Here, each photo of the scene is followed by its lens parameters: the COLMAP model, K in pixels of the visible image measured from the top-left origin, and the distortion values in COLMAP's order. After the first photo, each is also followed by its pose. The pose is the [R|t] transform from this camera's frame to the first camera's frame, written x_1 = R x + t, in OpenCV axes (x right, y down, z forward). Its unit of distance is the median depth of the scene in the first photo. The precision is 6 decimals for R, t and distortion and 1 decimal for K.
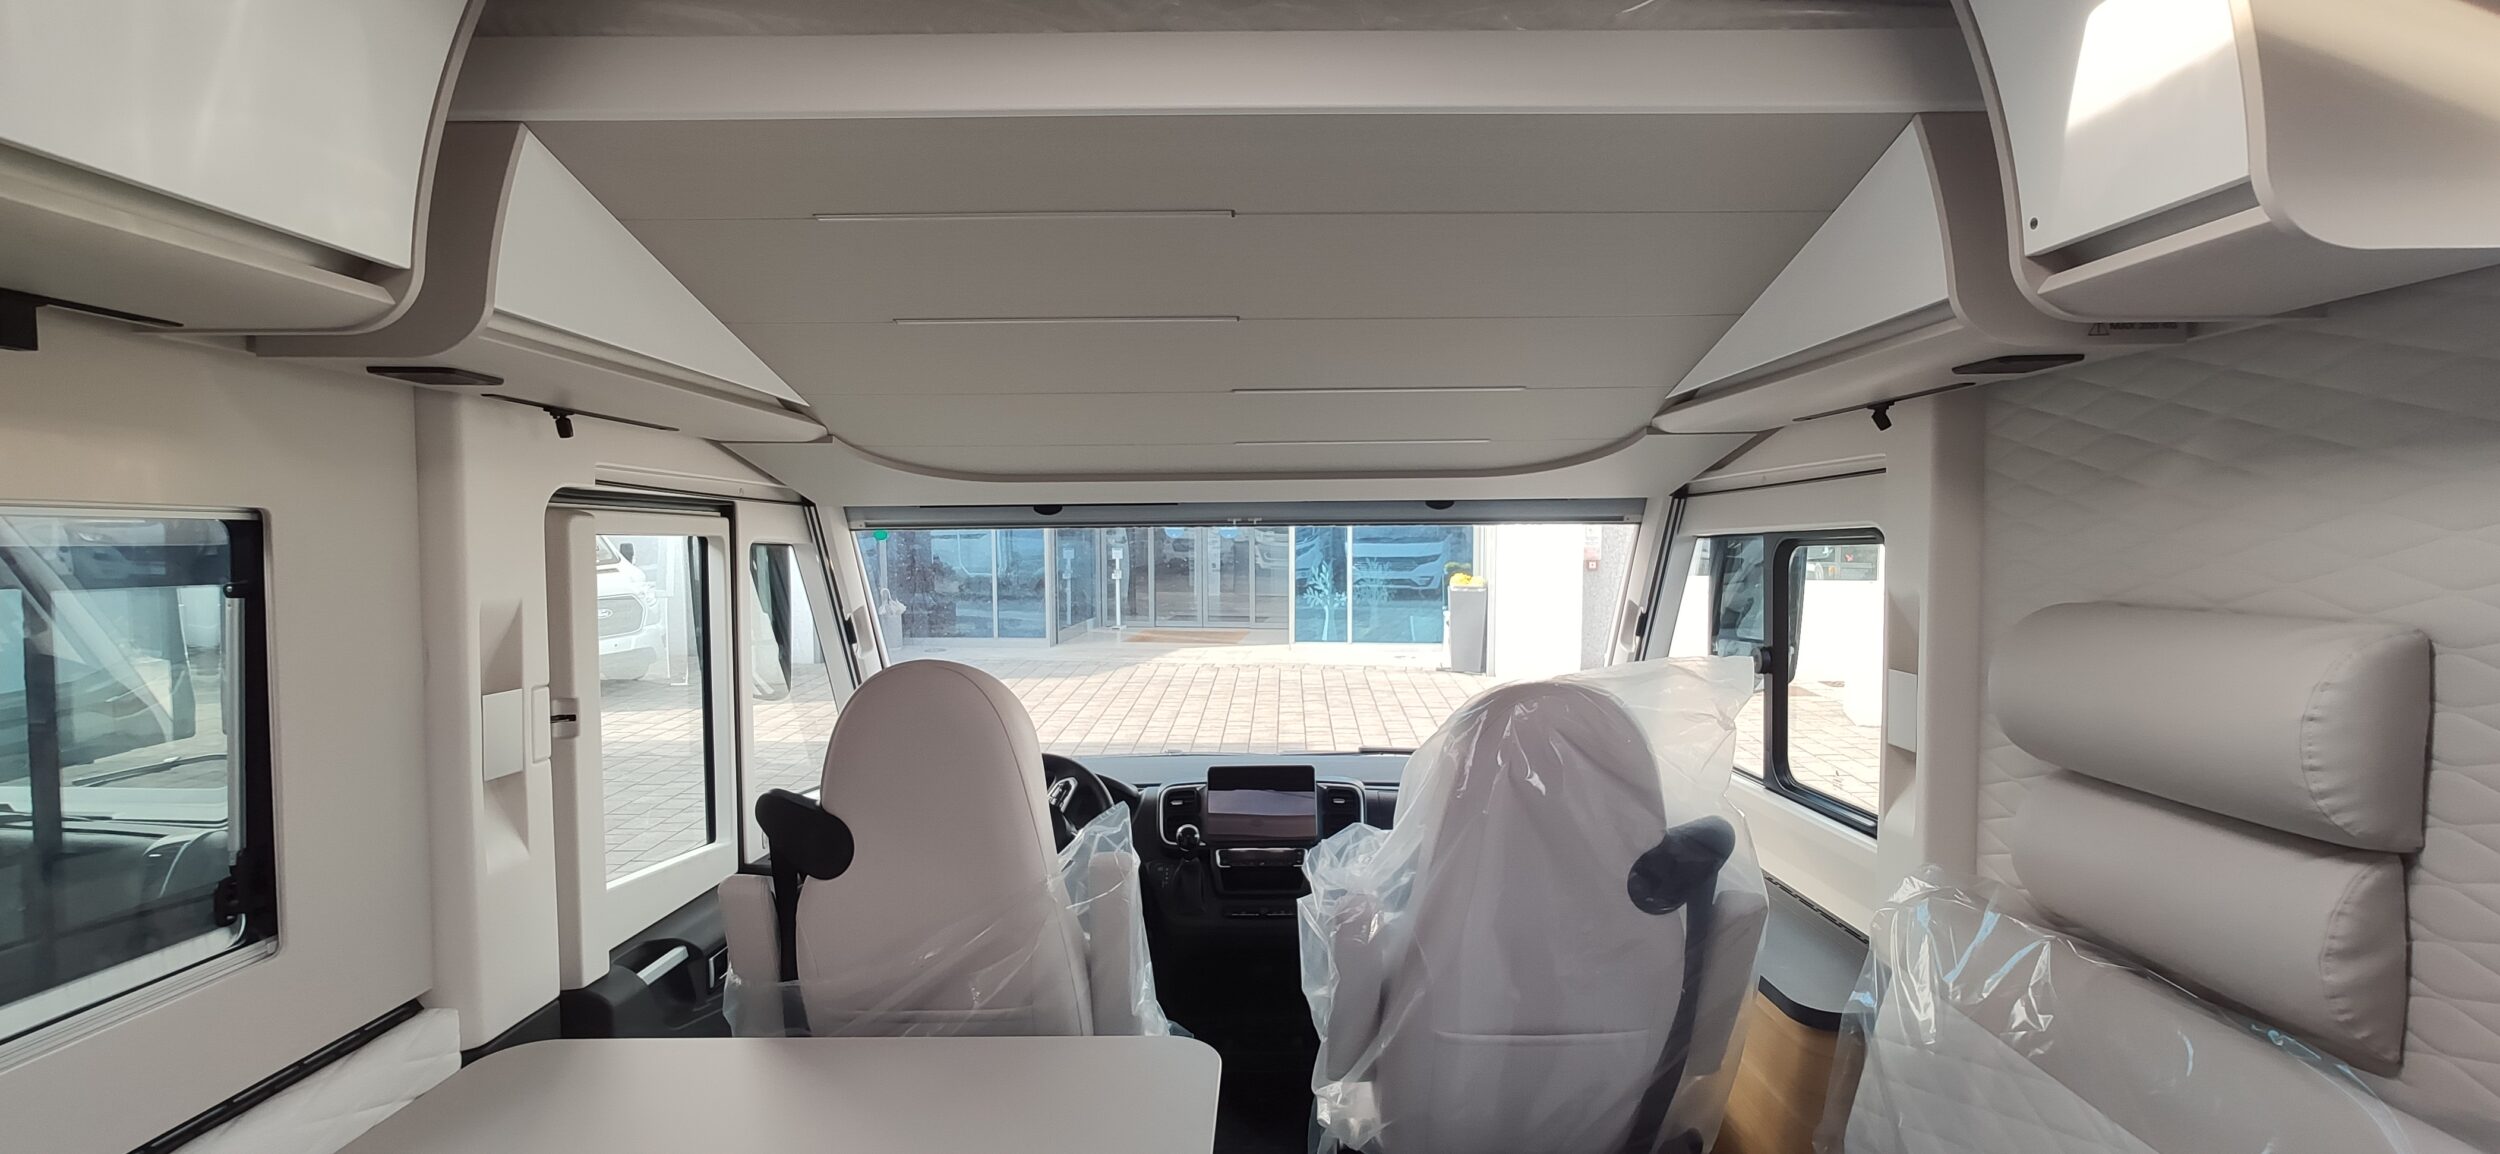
lens RADIAL K [[1085.2, 0, 1262.3], [0, 1085.2, 577.9], [0, 0, 1]] dist [-0.024453, 0.012907]
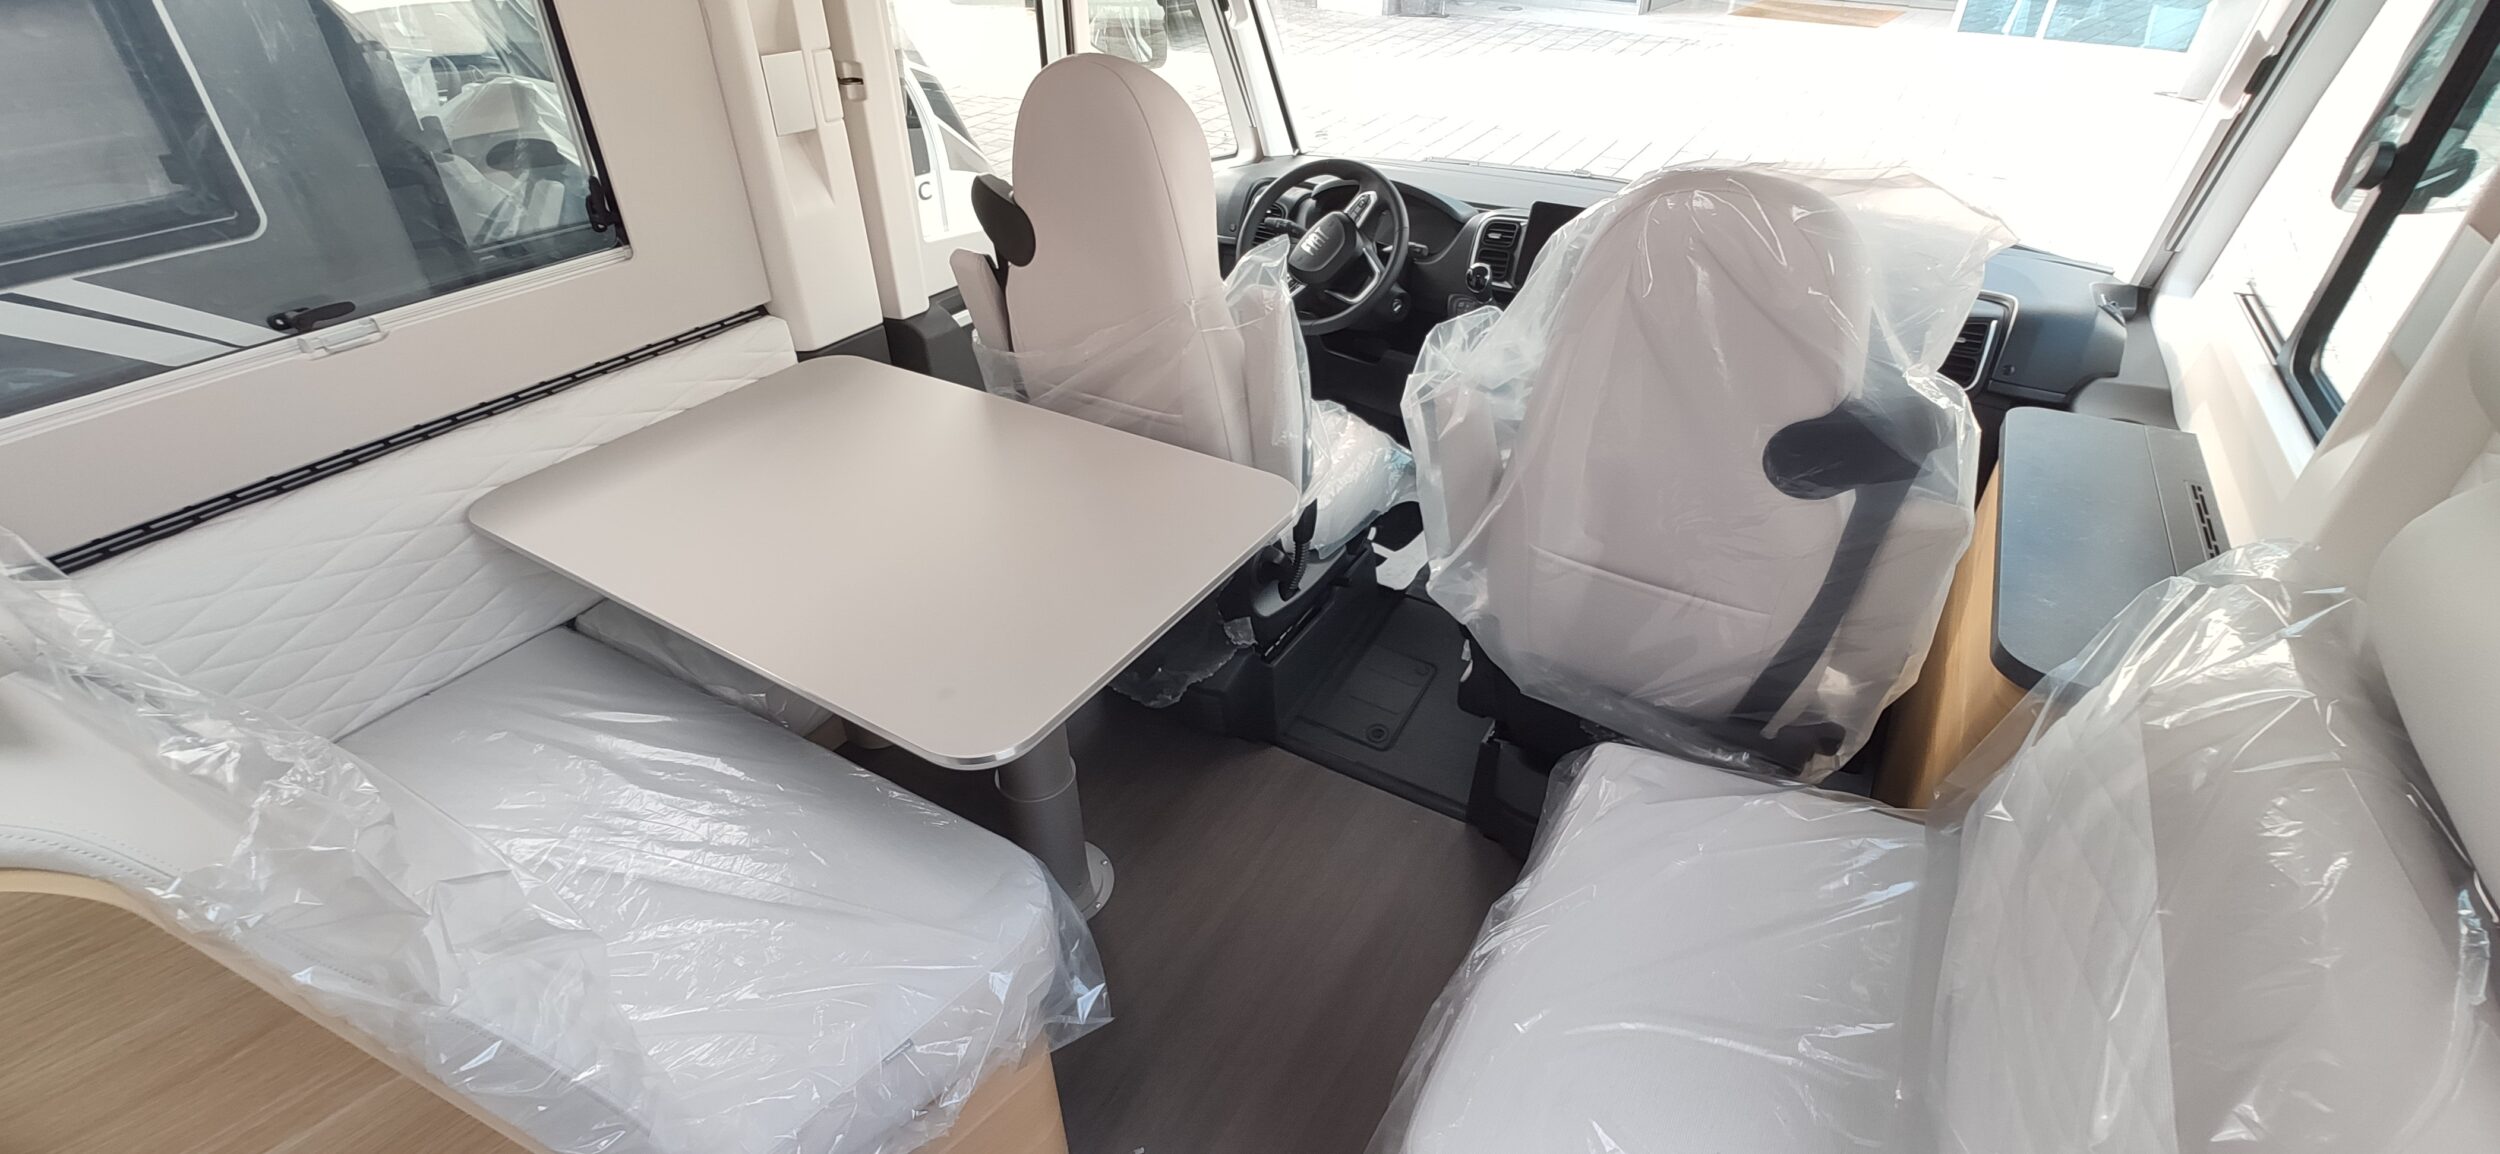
lens RADIAL K [[1085.2, 0, 1262.3], [0, 1085.2, 577.9], [0, 0, 1]] dist [-0.024453, 0.012907]
pose [[0.861276, 0.293105, -0.415082, 0.347829], [-0.030897, 0.845566, 0.532977, -0.044856], [0.507198, -0.446215, 0.737321, 0.169551]]
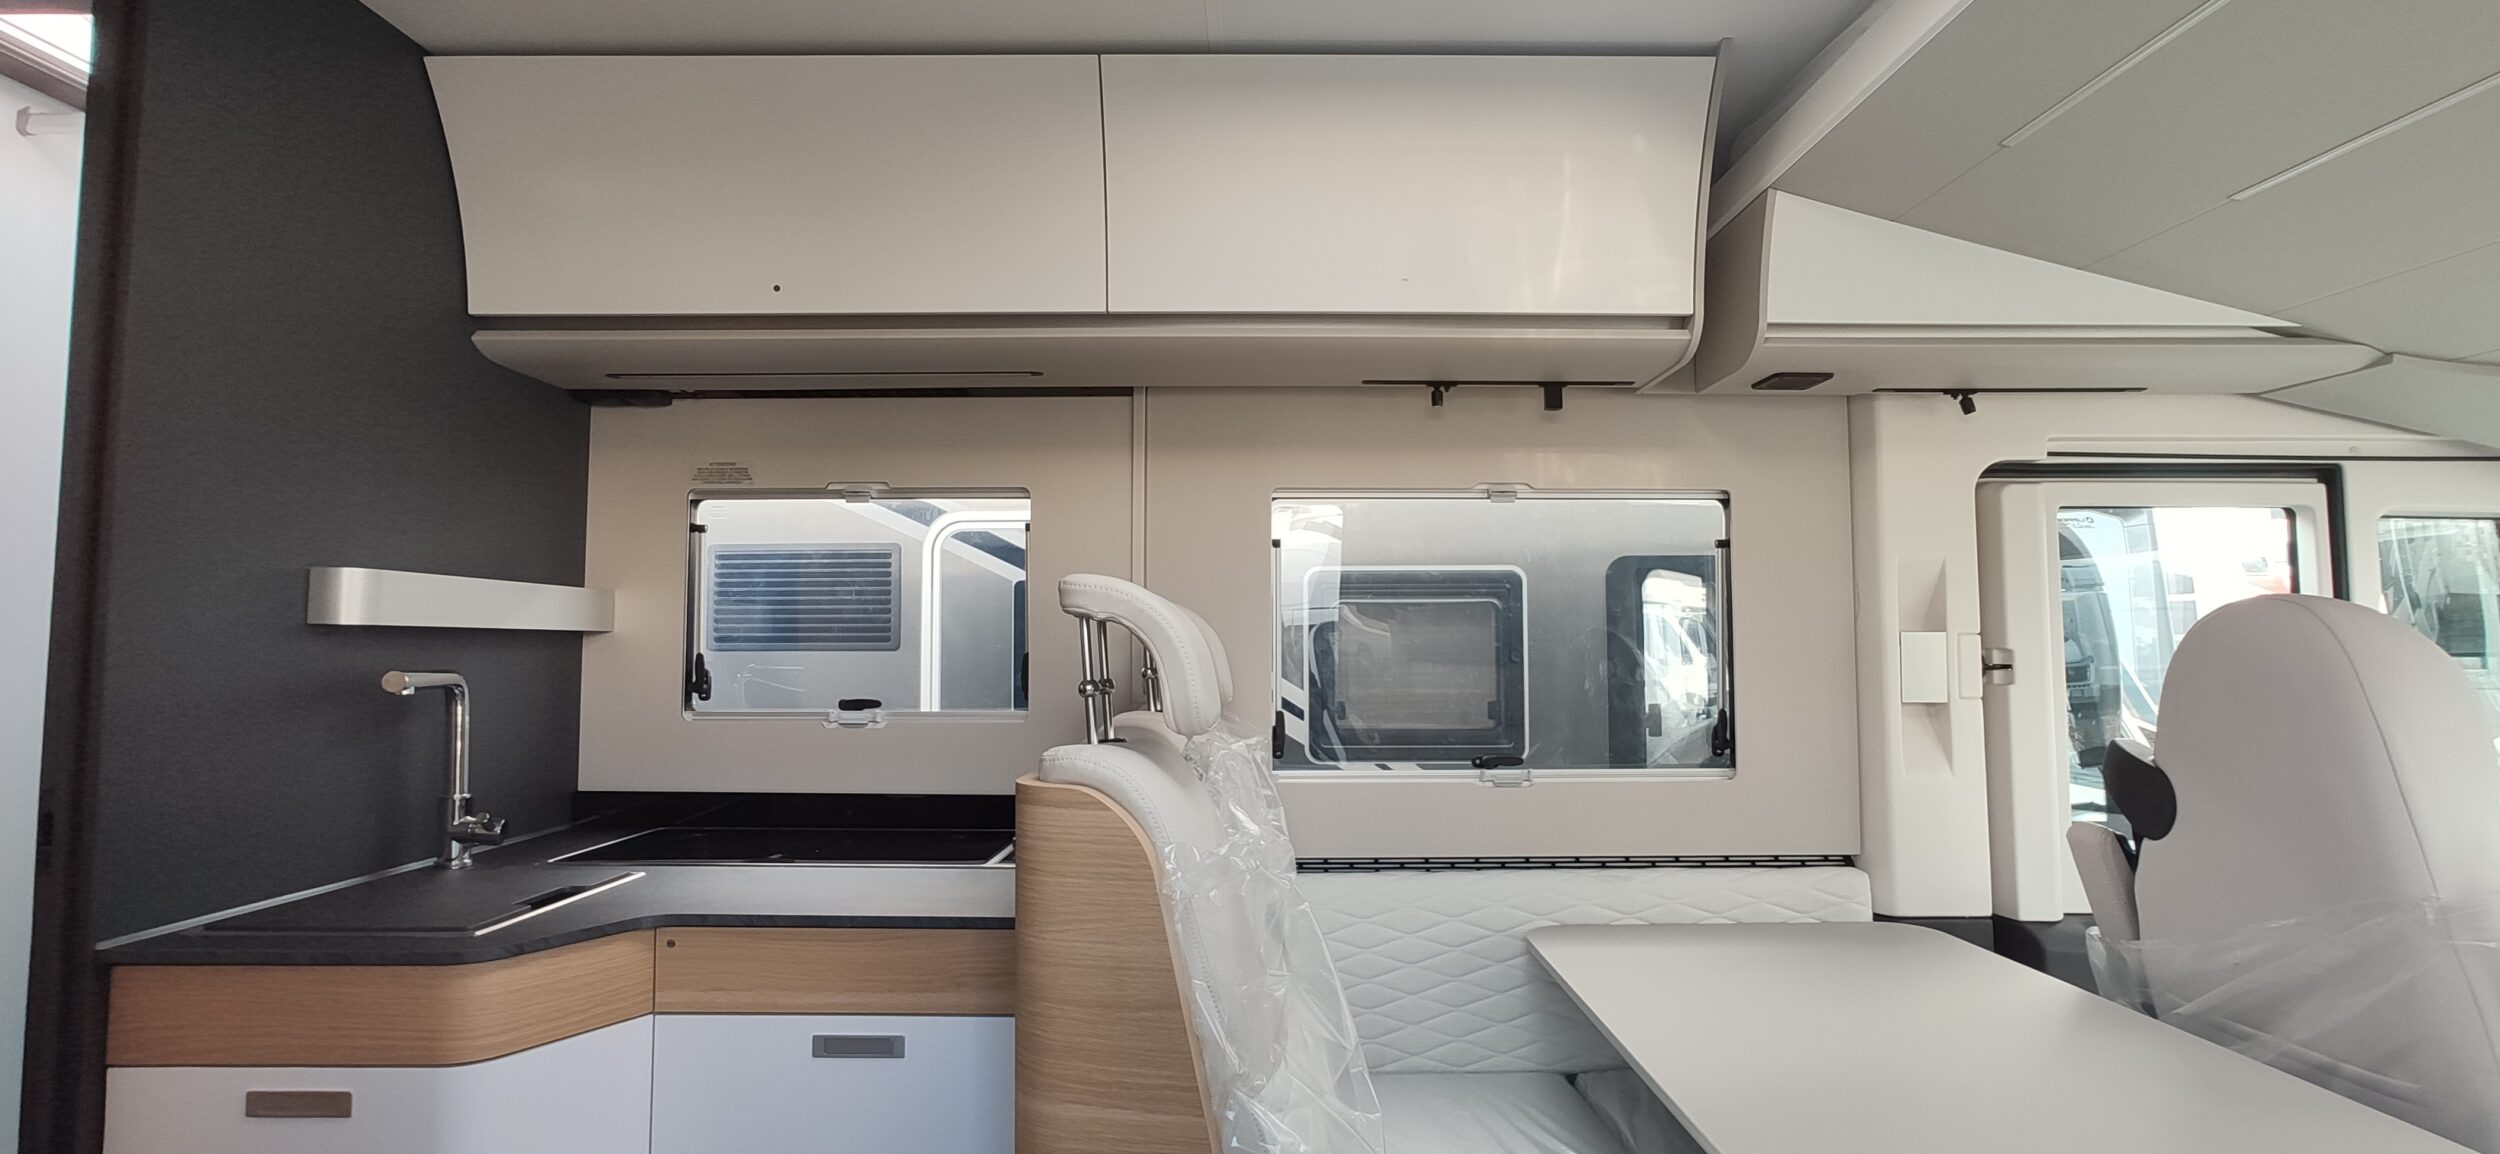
lens RADIAL K [[1085.2, 0, 1262.3], [0, 1085.2, 577.9], [0, 0, 1]] dist [-0.024453, 0.012907]
pose [[0.001975, -0.052282, -0.998630, 0.486949], [-0.030905, 0.998152, -0.052318, 0.127050], [0.999520, 0.030966, 0.000356, 0.245474]]
